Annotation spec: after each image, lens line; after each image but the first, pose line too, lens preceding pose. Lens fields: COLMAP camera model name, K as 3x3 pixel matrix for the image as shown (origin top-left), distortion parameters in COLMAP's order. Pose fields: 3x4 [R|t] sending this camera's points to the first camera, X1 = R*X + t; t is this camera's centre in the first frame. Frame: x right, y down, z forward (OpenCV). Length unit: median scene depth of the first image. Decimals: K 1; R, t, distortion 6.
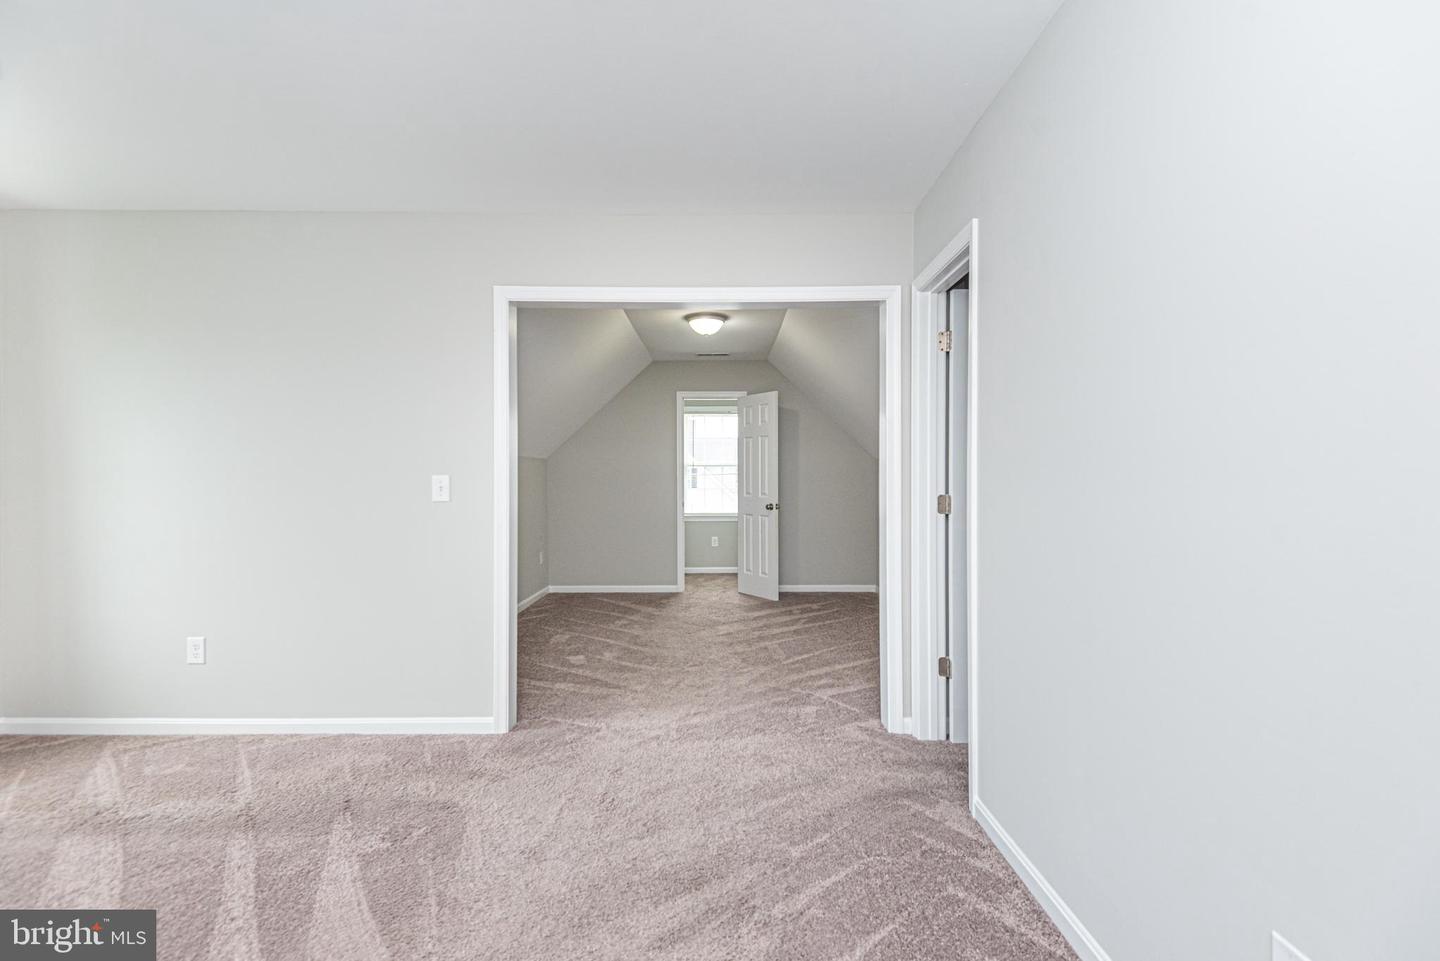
lens RADIAL K [[655.6, 0, 722.0], [0, 655.6, 476.0], [0, 0, 1]] dist [0.026446, -0.009120]
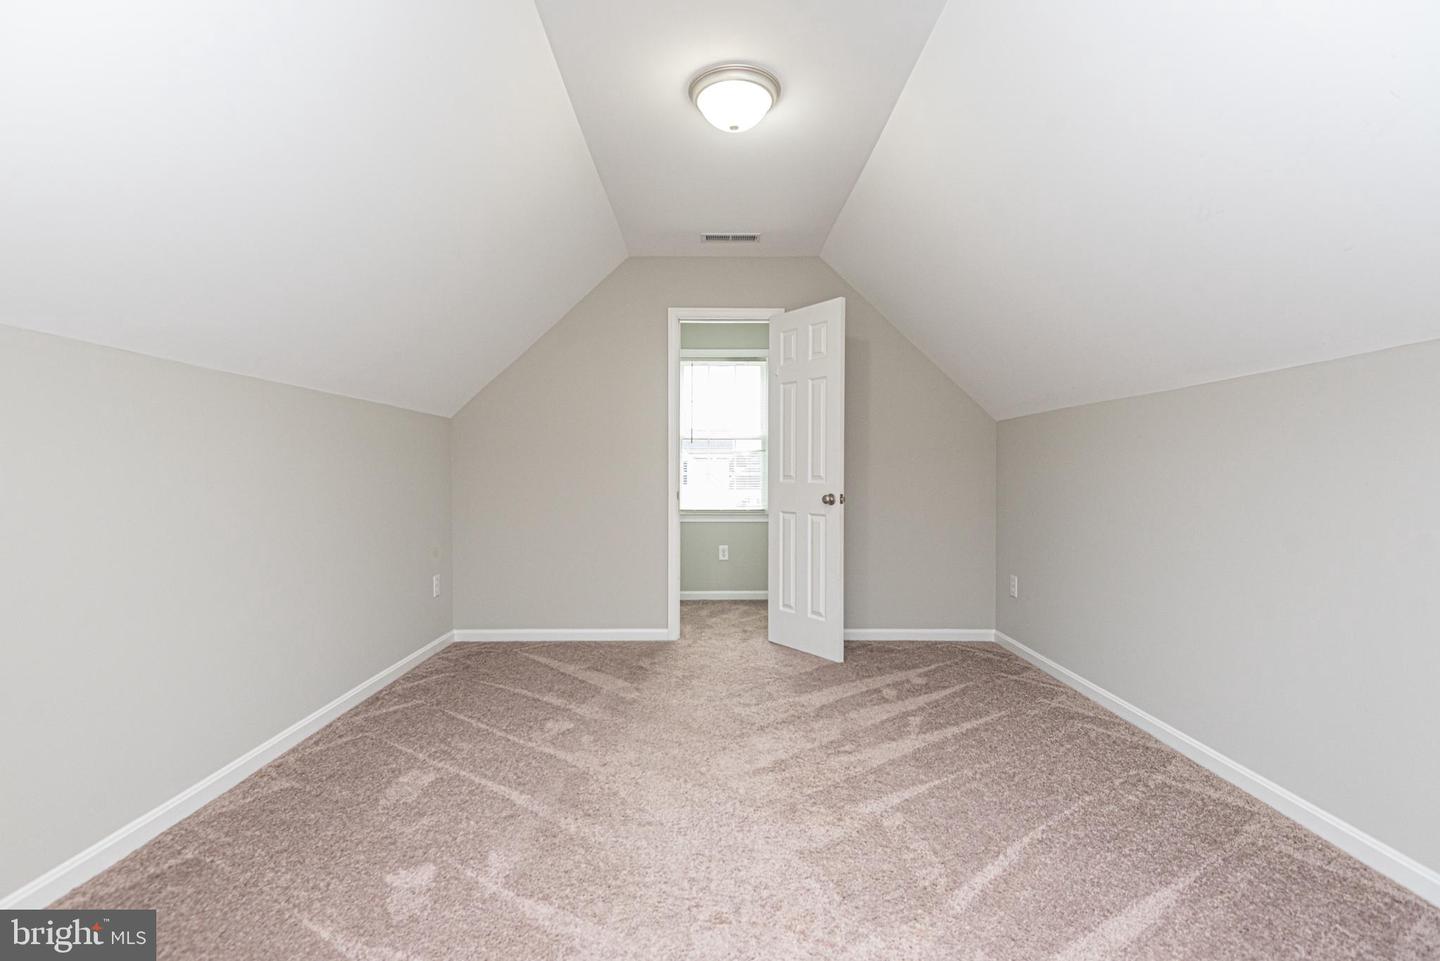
lens RADIAL K [[655.6, 0, 746.2], [0, 655.6, 474.2], [0, 0, 1]] dist [0.026446, -0.009120]
pose [[0.998446, 0.005350, 0.055472, -0.060013], [-0.005551, 0.999979, 0.003463, 0.041857], [-0.055452, -0.003766, 0.998454, 0.775372]]
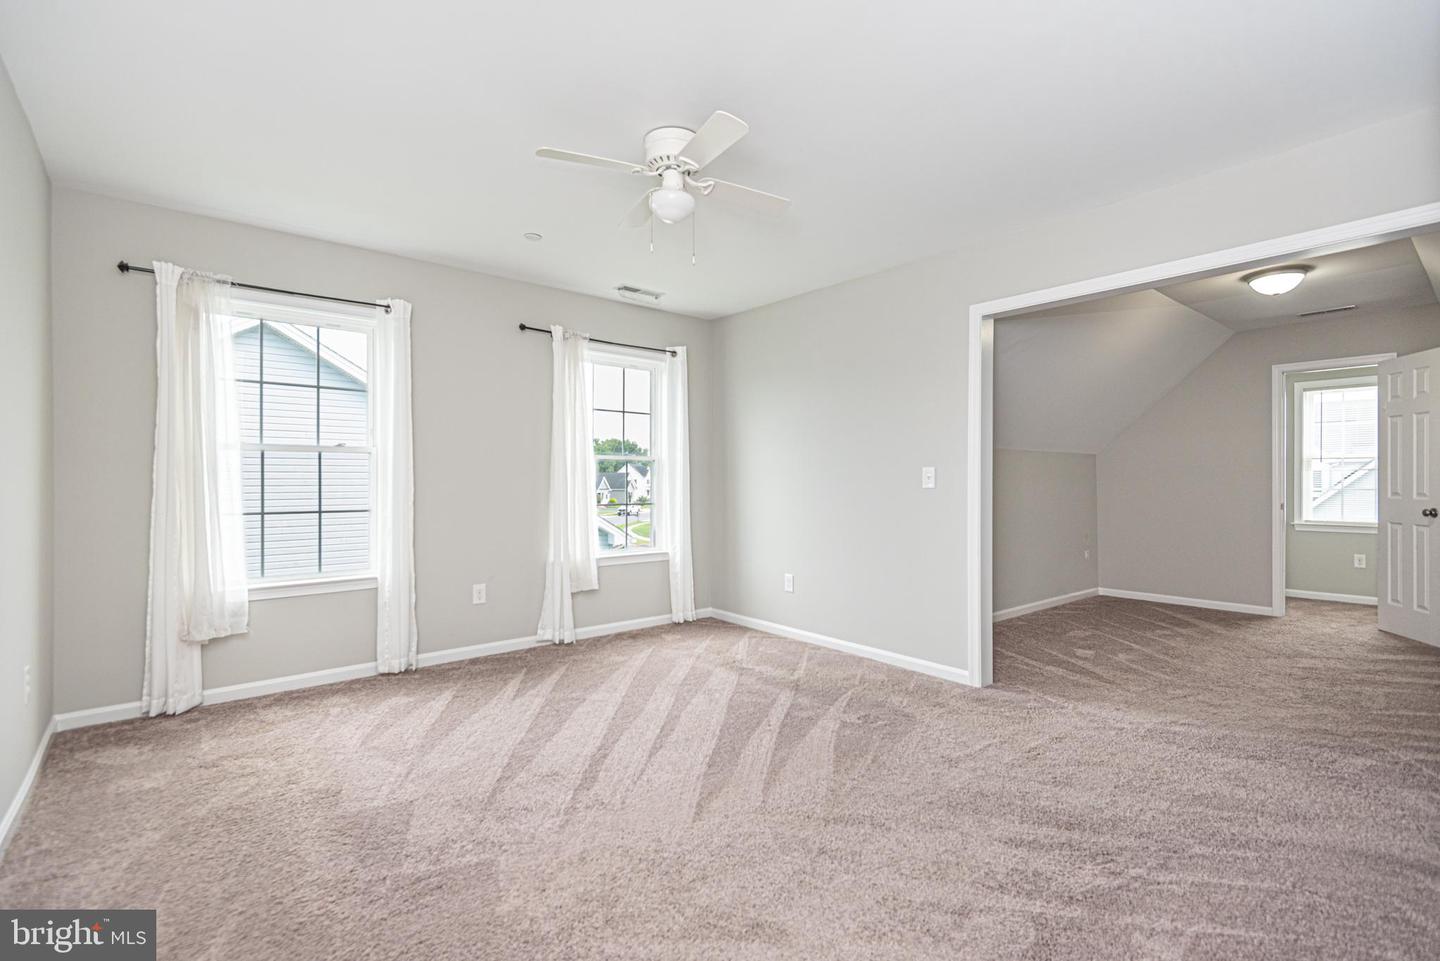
lens RADIAL K [[655.6, 0, 707.7], [0, 655.6, 484.1], [0, 0, 1]] dist [0.026446, -0.009120]
pose [[0.630875, 0.006364, -0.775859, 0.252022], [-0.000966, 0.999972, 0.007418, 0.020460], [0.775884, -0.003930, 0.630863, -0.097569]]
